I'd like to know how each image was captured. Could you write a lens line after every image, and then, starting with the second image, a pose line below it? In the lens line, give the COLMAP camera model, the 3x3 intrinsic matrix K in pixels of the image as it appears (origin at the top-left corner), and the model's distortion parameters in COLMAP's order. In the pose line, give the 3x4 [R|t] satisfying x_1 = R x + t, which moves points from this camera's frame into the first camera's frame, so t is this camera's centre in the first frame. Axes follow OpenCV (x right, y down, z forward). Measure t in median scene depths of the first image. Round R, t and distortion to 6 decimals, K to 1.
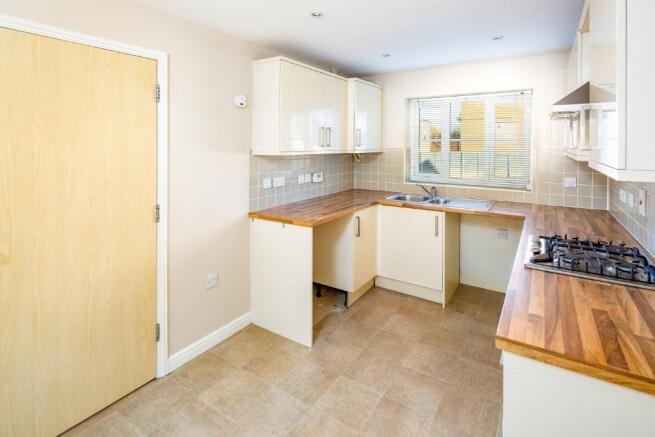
lens RADIAL K [[316.2, 0, 339.3], [0, 316.2, 218.1], [0, 0, 1]] dist [-0.000020, 0.000018]
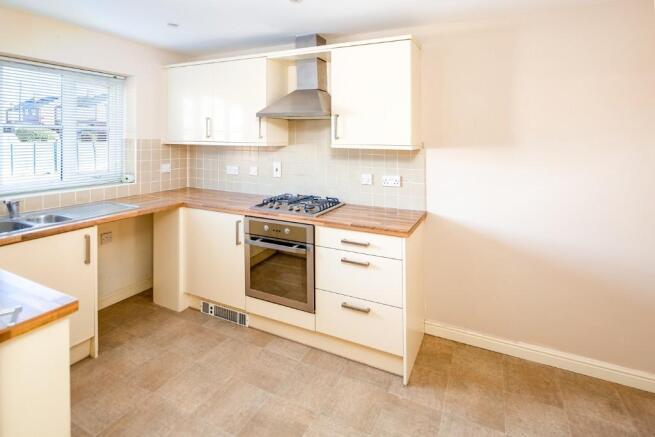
lens RADIAL K [[316.2, 0, 339.3], [0, 316.2, 218.1], [0, 0, 1]] dist [-0.000020, 0.000018]
pose [[-0.119245, -0.245158, 0.962122, -0.475151], [0.218783, 0.938728, 0.266313, -0.118356], [-0.968460, 0.242253, -0.058302, 0.558279]]
